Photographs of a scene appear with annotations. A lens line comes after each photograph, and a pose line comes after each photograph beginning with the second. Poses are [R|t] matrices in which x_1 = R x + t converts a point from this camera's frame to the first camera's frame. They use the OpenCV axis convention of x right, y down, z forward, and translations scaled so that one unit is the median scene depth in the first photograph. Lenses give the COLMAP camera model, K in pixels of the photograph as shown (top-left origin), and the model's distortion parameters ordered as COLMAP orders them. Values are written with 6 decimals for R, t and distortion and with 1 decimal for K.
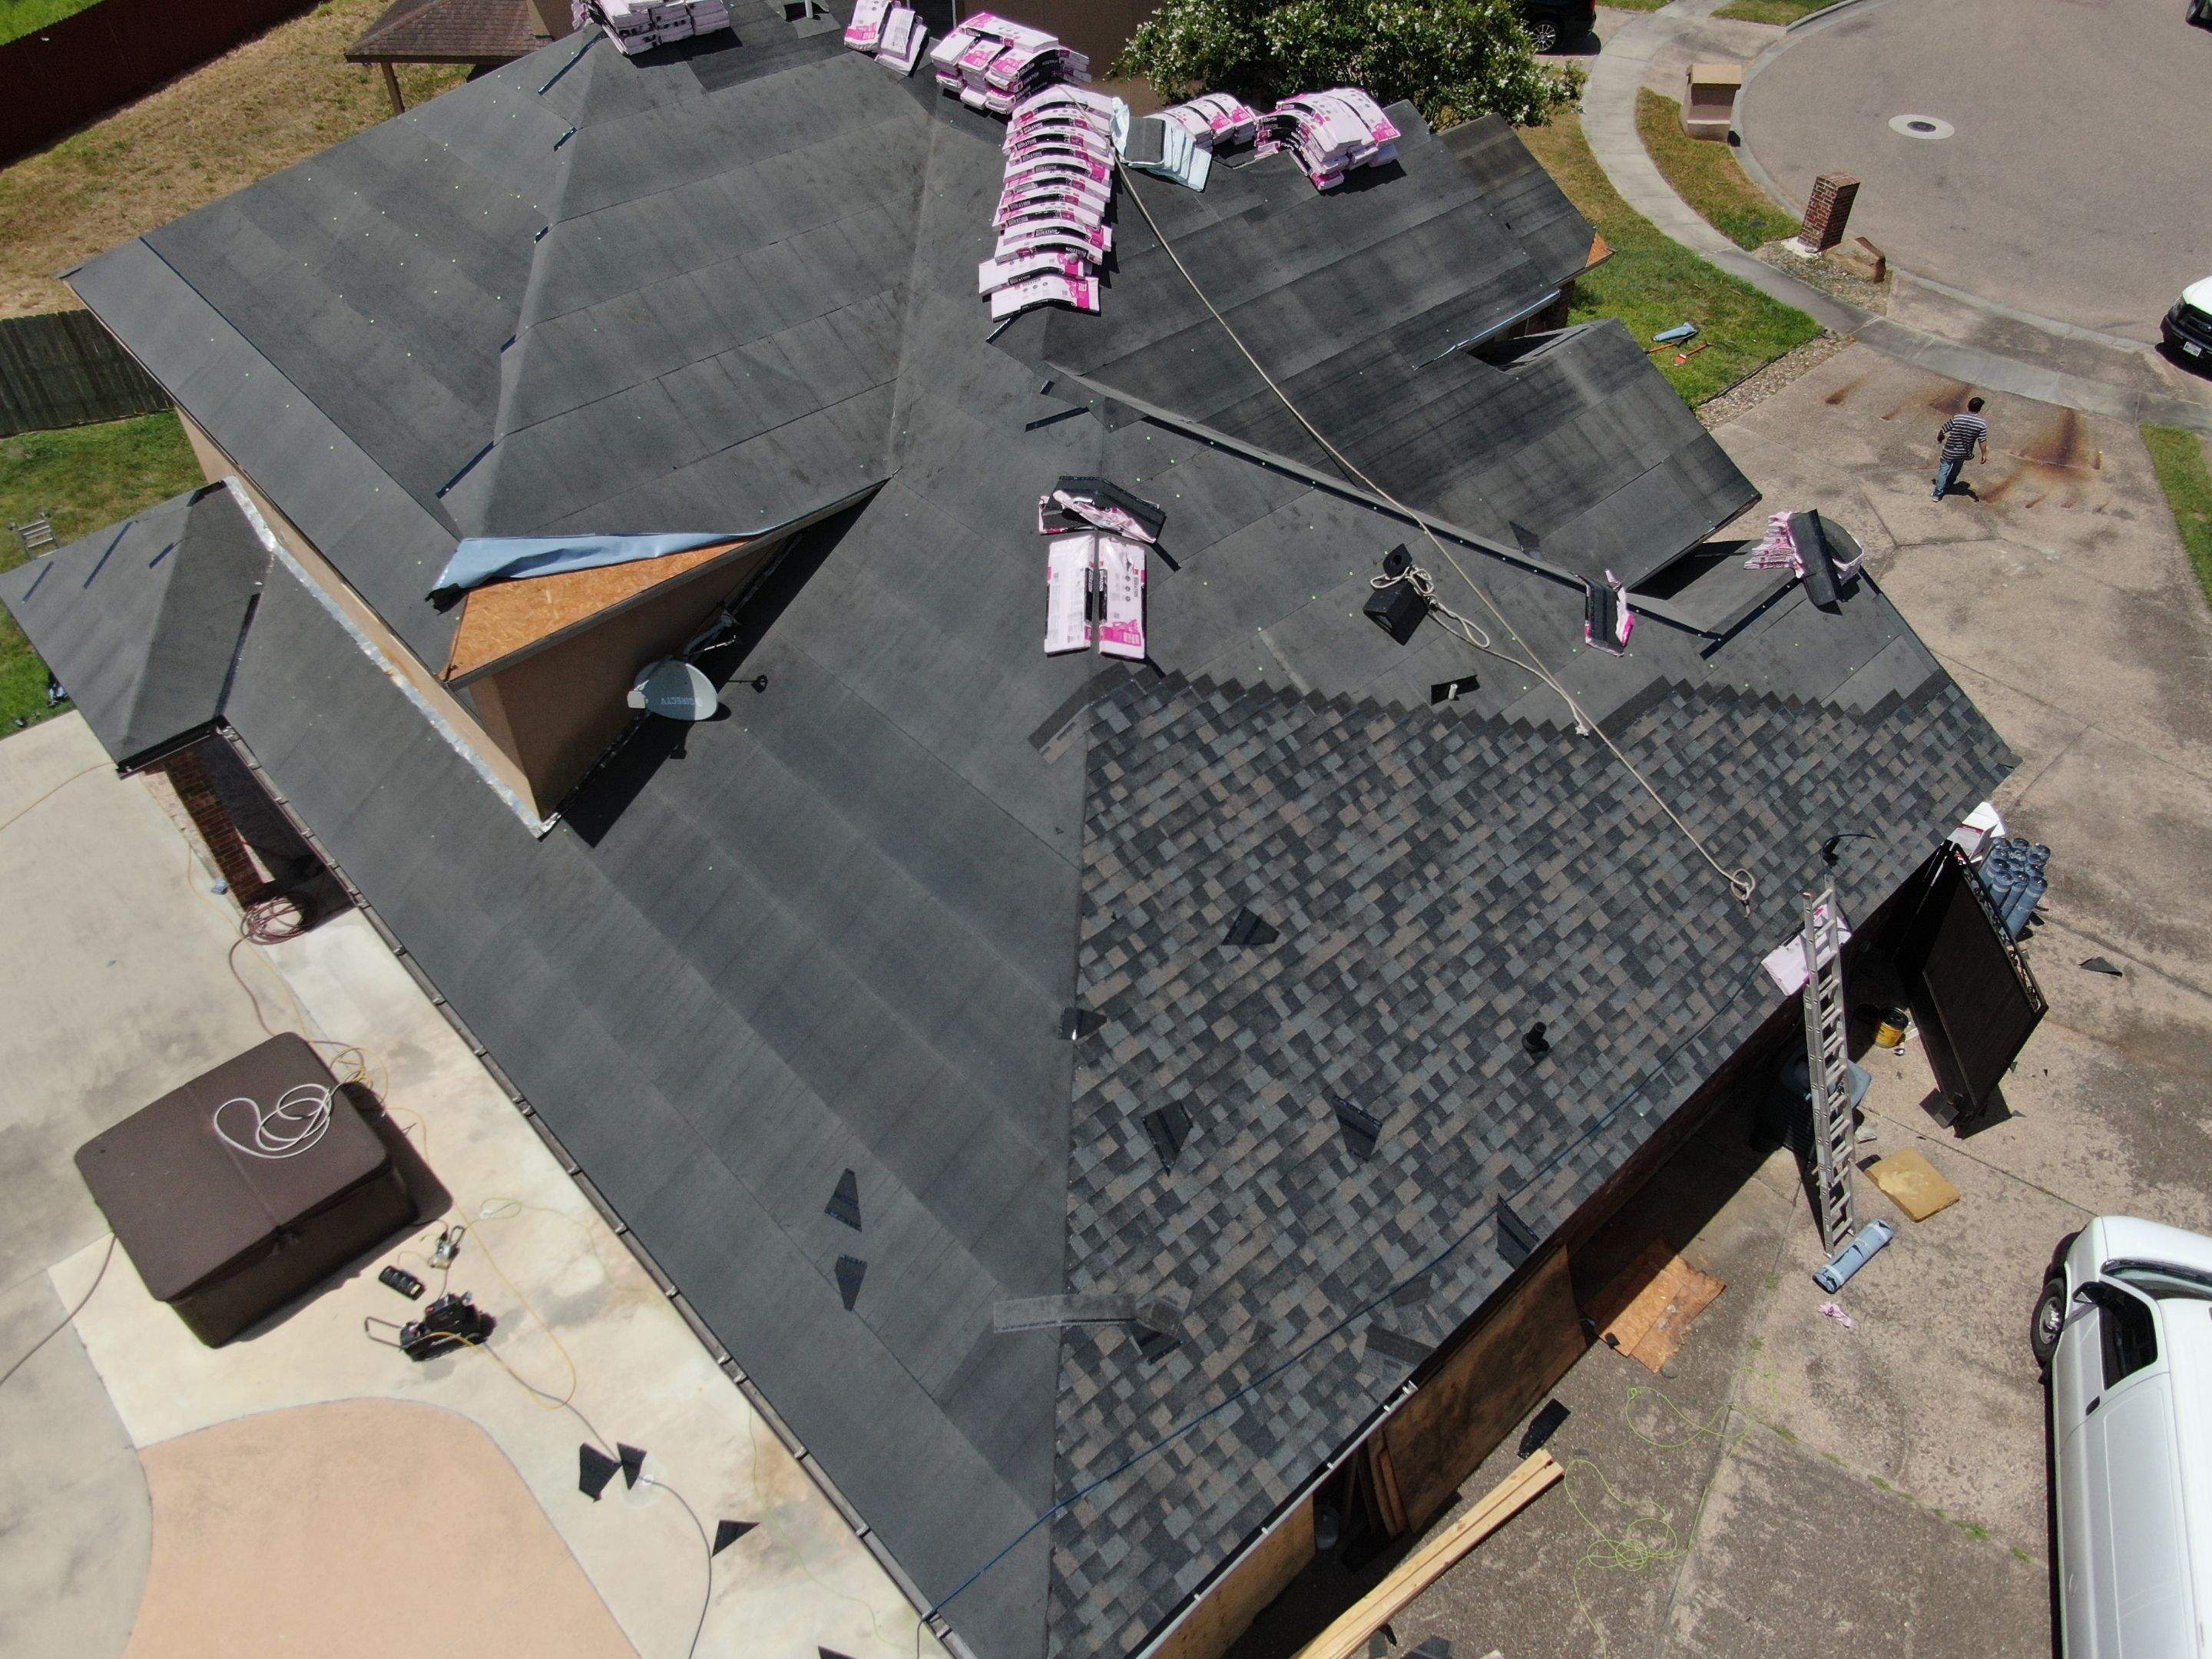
lens RADIAL K [[1584.7, 0, 1104.8], [0, 1584.7, 825.3], [0, 0, 1]] dist [-0.013302, 0.005856]
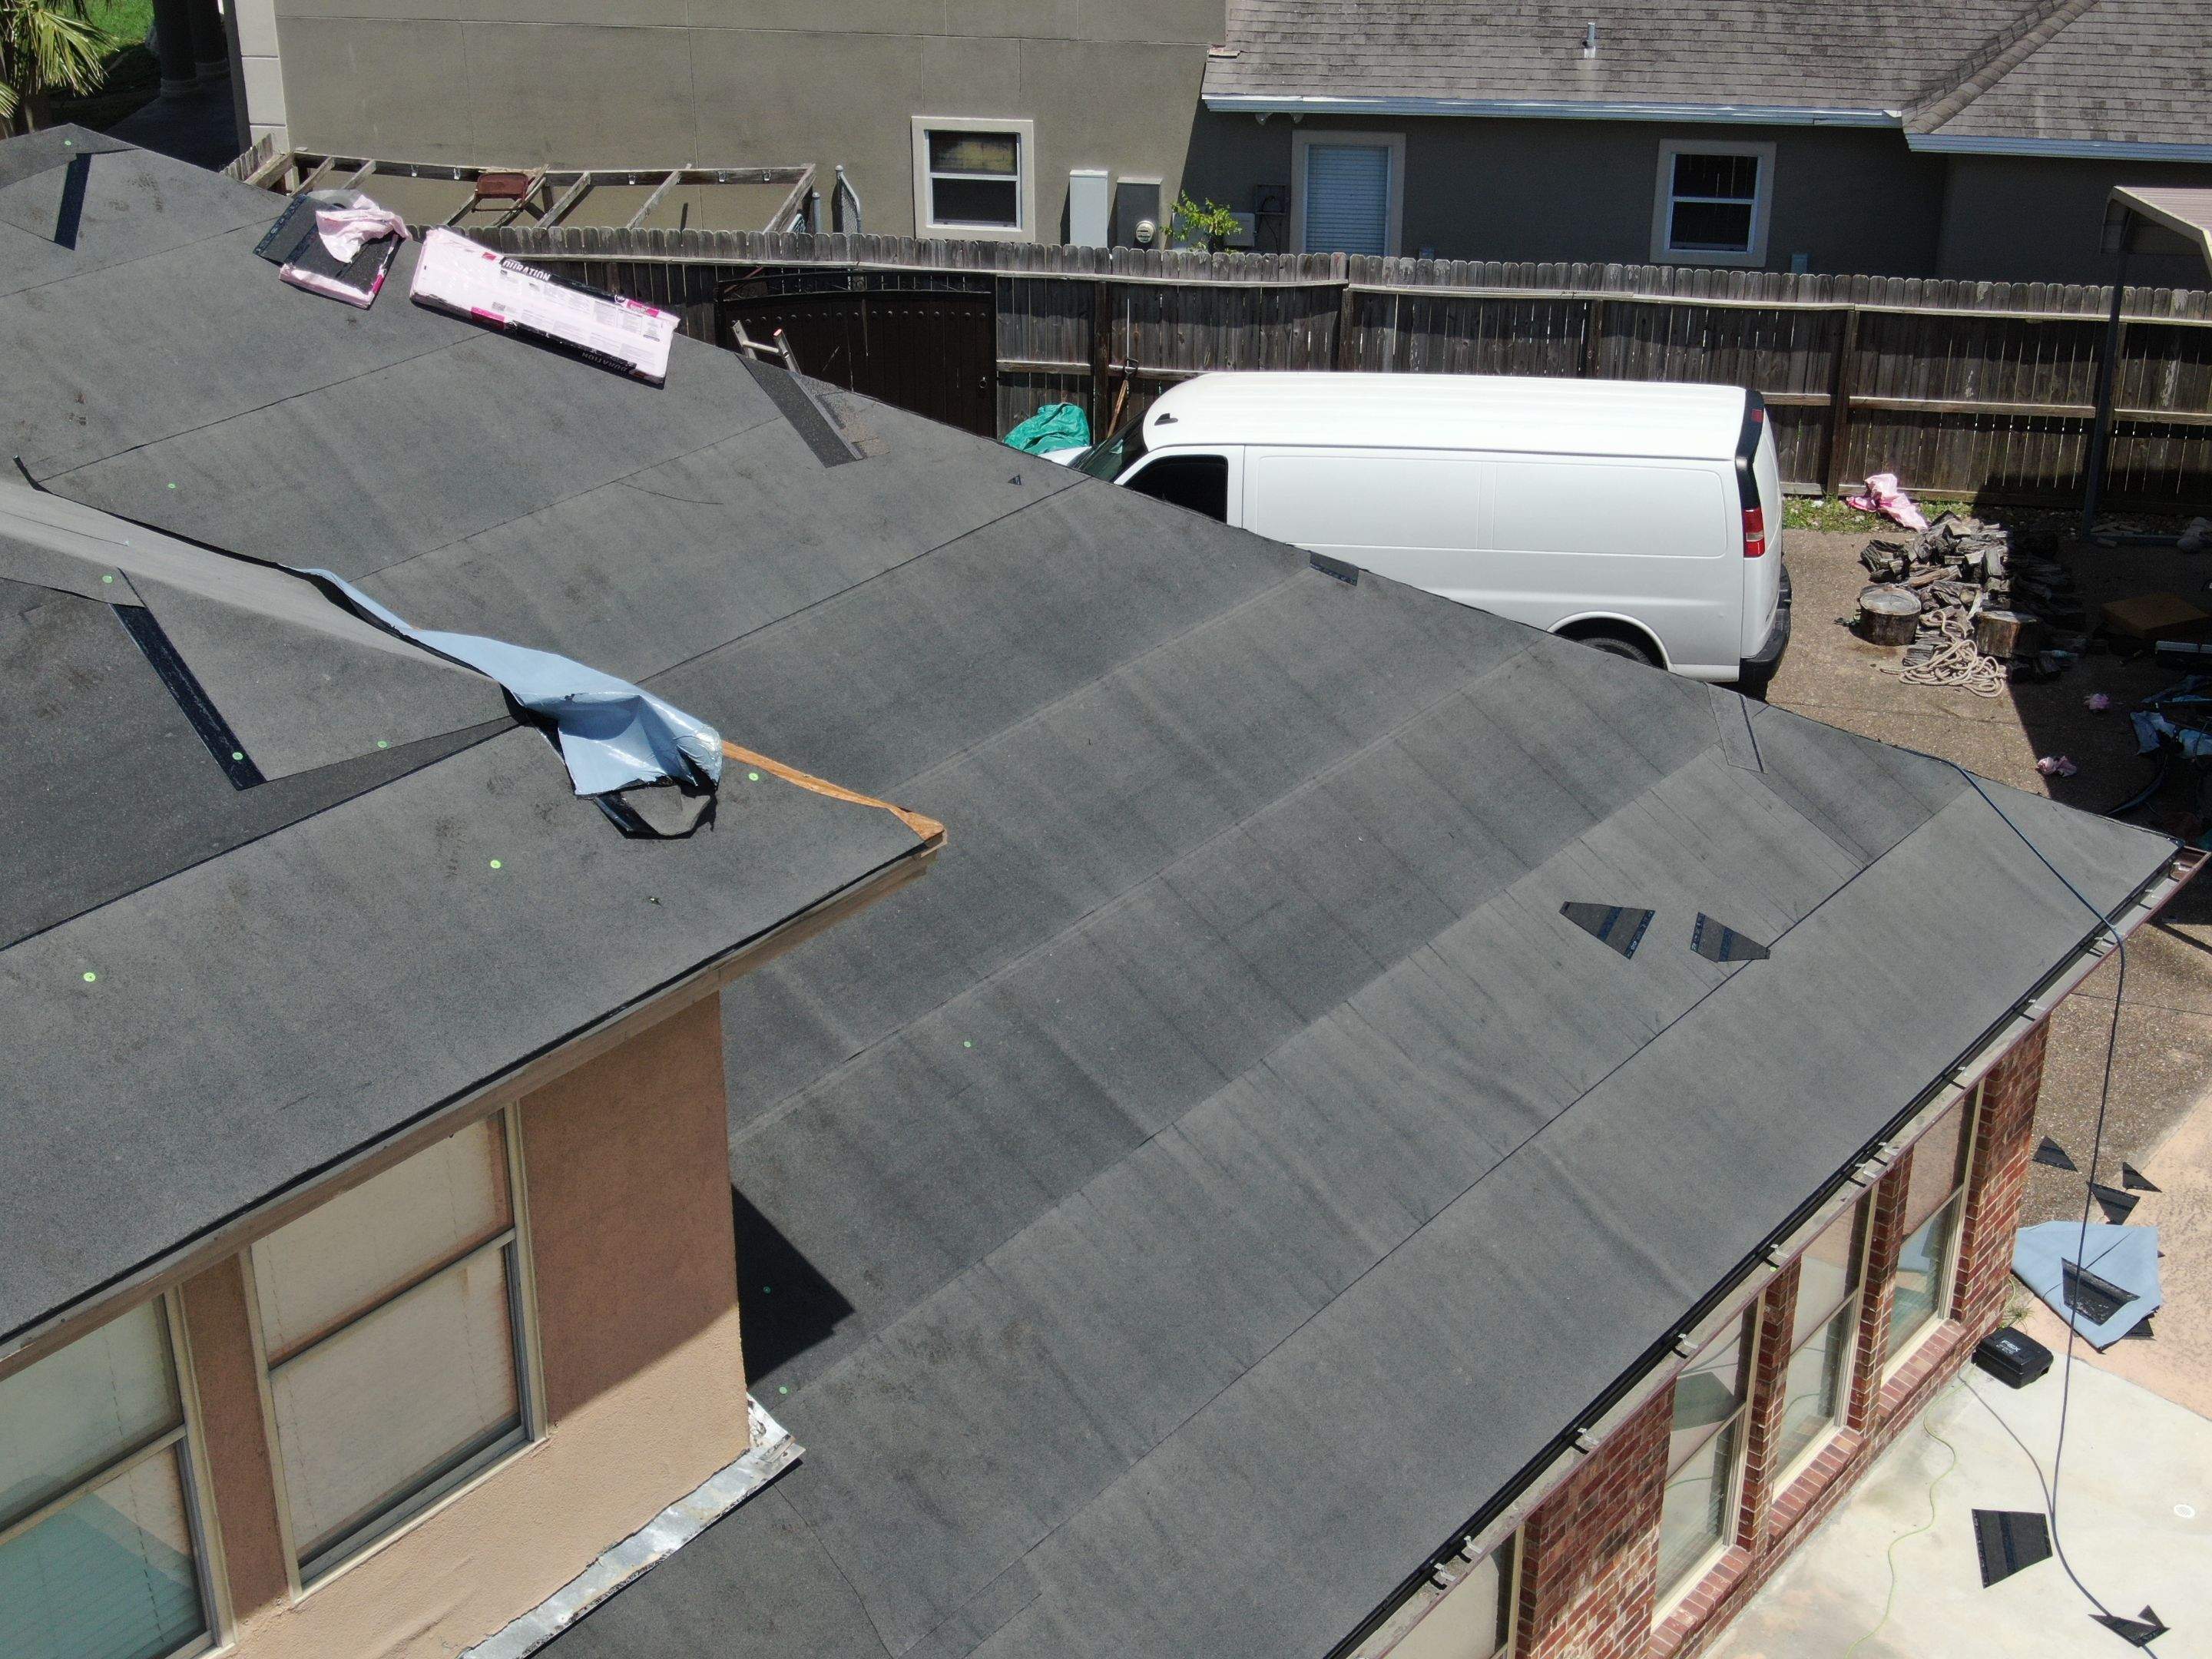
lens RADIAL K [[3140.8, 0, 1106.2], [0, 3140.8, 834.8], [0, 0, 1]] dist [0.293631, -1.494110]
pose [[-0.159401, -0.453542, 0.876864, -0.898335], [0.691538, 0.582588, 0.427044, -0.317572], [-0.704533, 0.674456, 0.220777, 0.682130]]
